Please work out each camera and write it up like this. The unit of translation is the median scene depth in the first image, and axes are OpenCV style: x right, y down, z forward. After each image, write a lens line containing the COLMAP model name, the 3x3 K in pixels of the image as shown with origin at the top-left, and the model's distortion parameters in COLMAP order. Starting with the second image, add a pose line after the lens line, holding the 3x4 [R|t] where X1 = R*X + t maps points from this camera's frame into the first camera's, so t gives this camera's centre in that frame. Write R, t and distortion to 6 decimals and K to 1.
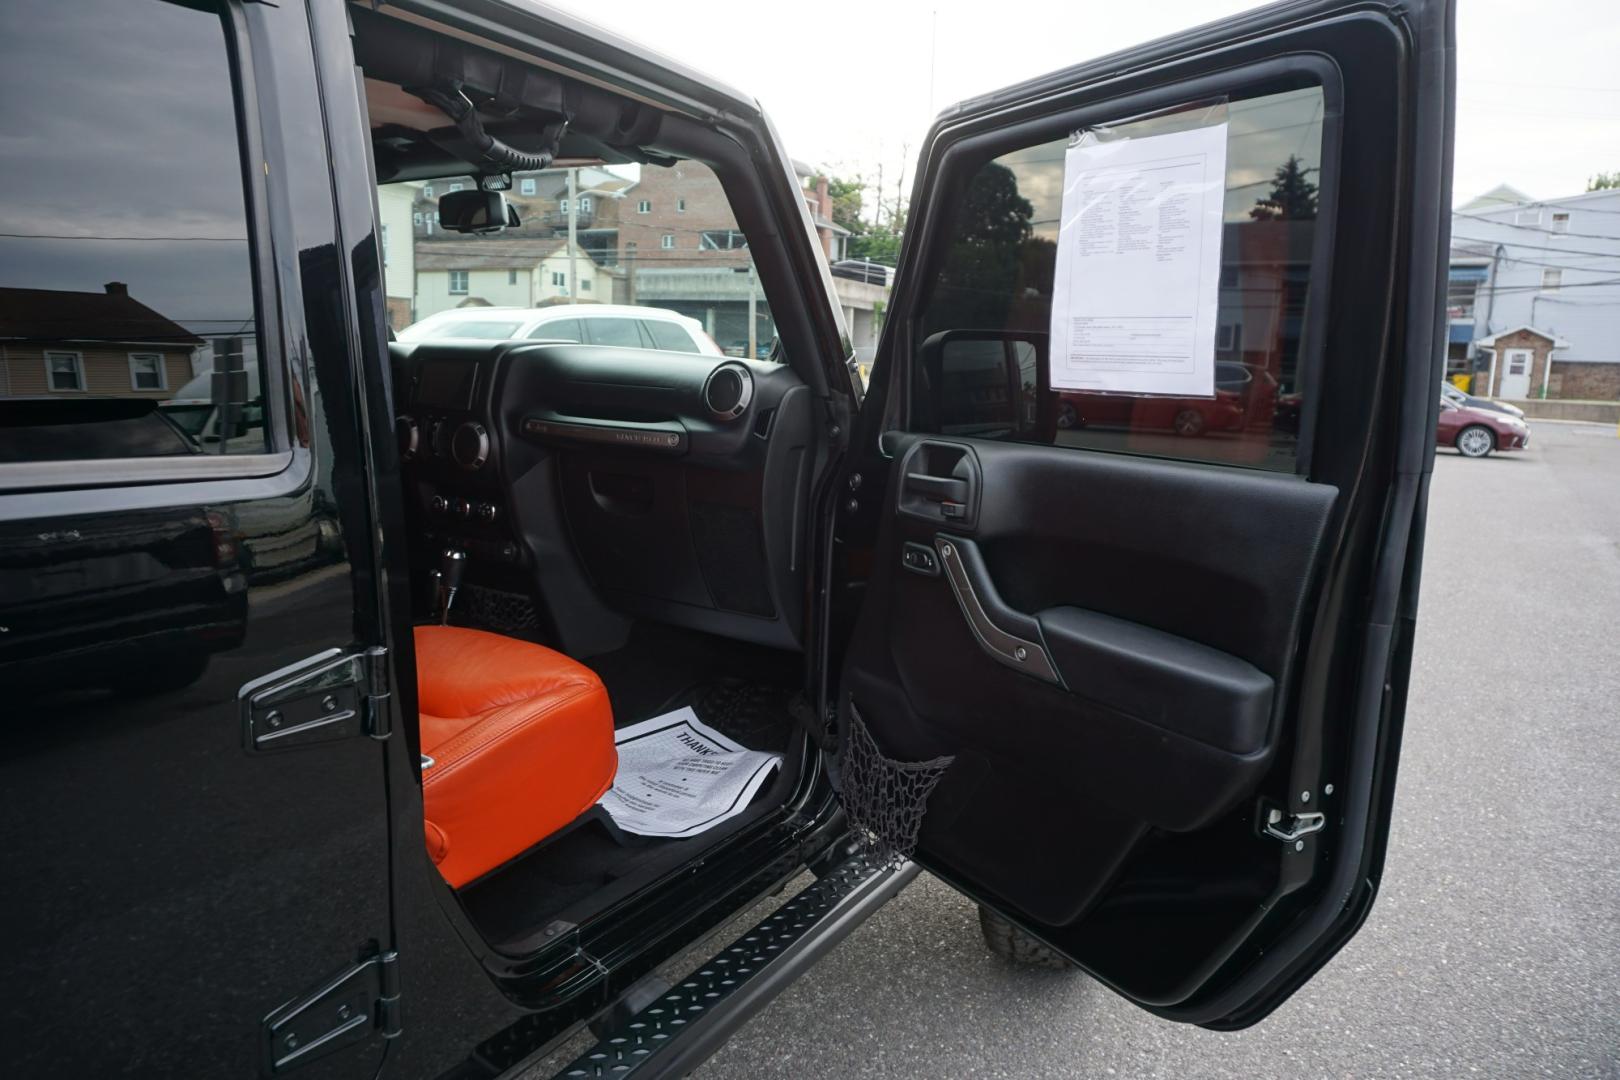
lens RADIAL K [[1089.2, 0, 804.1], [0, 1089.2, 535.1], [0, 0, 1]] dist [-0.048959, 0.039397]
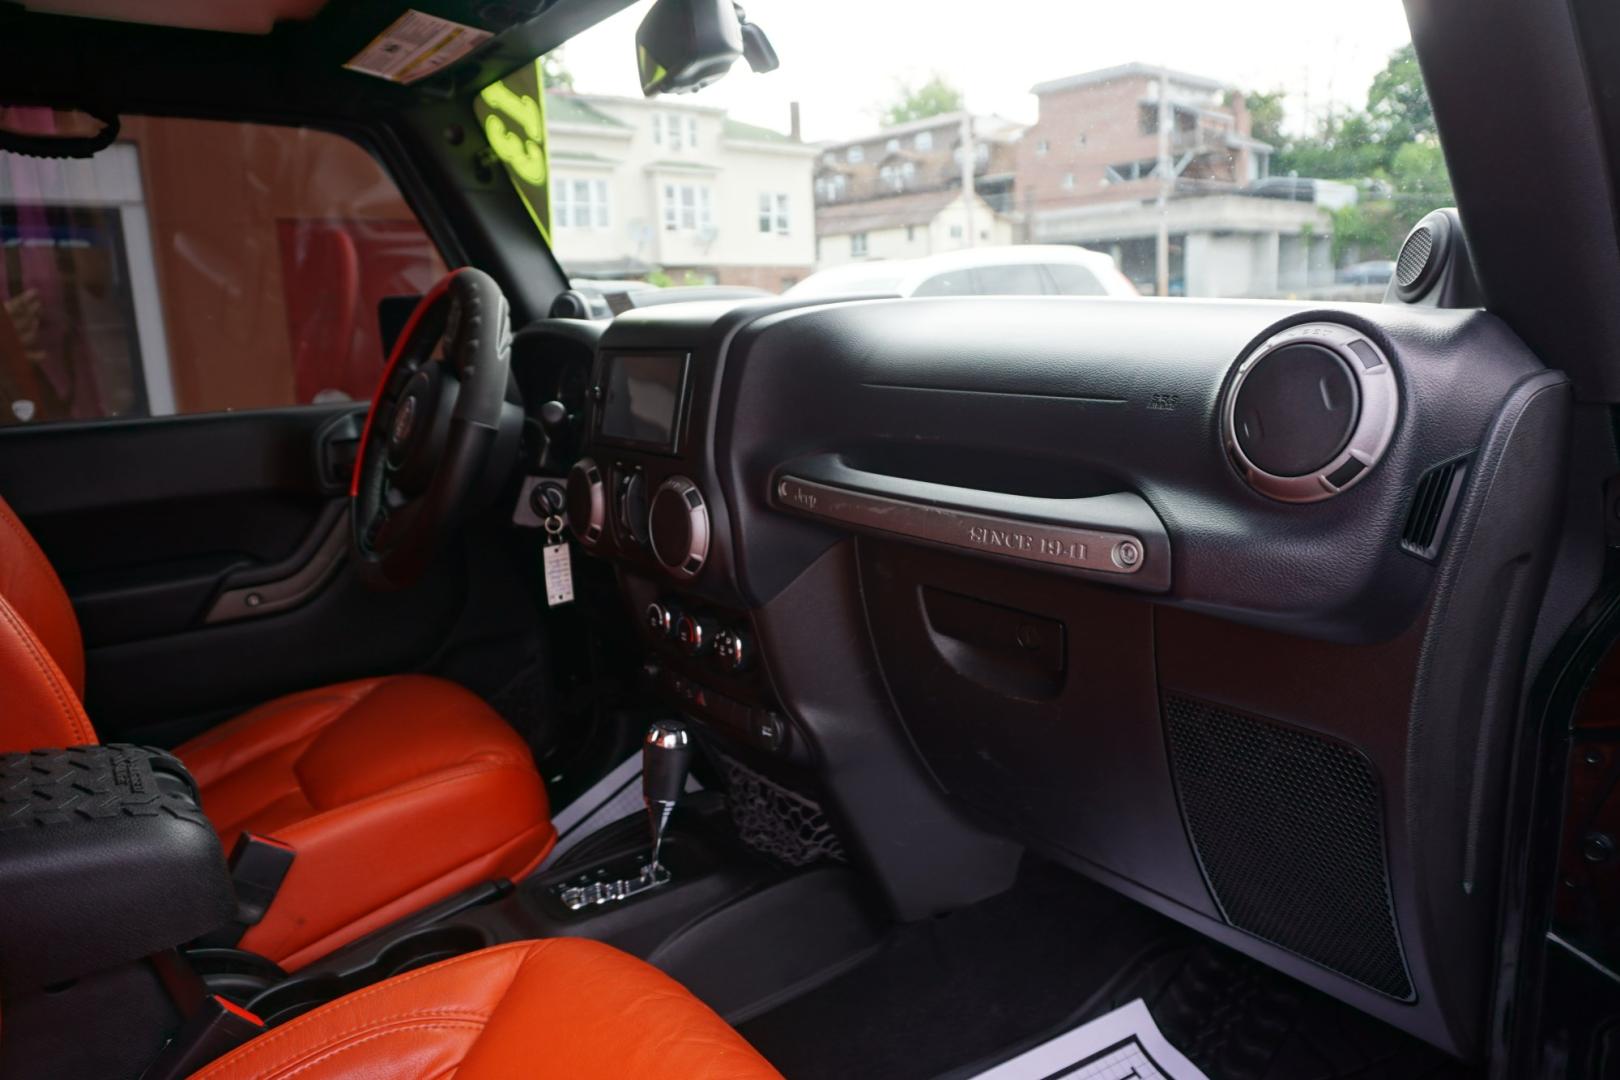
lens RADIAL K [[1083.9, 0, 811.6], [0, 1083.9, 535.6], [0, 0, 1]] dist [-0.048324, 0.039291]
pose [[0.935159, -0.006804, -0.354162, -0.069888], [0.023231, 0.998841, 0.042152, -0.083624], [0.353465, -0.047646, 0.934234, 0.486931]]
